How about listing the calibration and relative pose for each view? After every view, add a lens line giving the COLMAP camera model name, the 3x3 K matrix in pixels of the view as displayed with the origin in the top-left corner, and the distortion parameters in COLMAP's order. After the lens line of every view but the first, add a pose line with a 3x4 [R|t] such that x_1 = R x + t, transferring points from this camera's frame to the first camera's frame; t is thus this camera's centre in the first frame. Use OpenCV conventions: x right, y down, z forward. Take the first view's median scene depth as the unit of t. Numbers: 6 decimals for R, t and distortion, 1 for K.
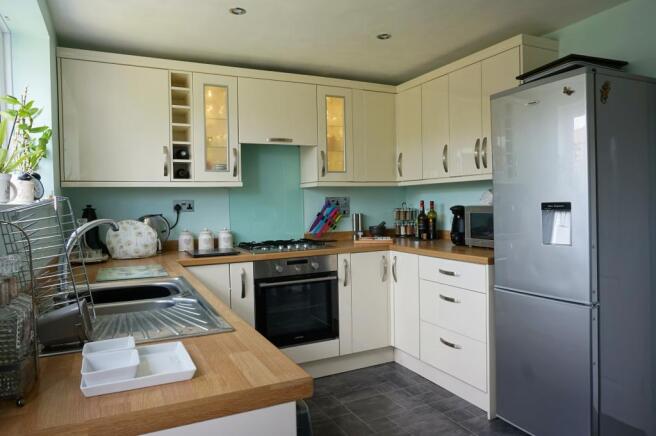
lens RADIAL K [[450.4, 0, 328.3], [0, 450.4, 217.6], [0, 0, 1]] dist [-0.007493, 0.002910]
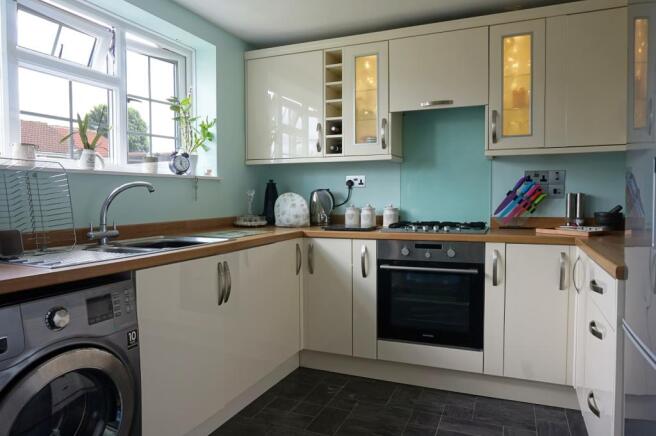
lens RADIAL K [[450.4, 0, 327.9], [0, 450.4, 215.9], [0, 0, 1]] dist [-0.007493, 0.002910]
pose [[0.659271, 0.049583, -0.750269, 0.420701], [-0.033072, 0.998770, 0.036944, 0.016706], [0.751178, 0.000457, 0.660099, 0.295393]]
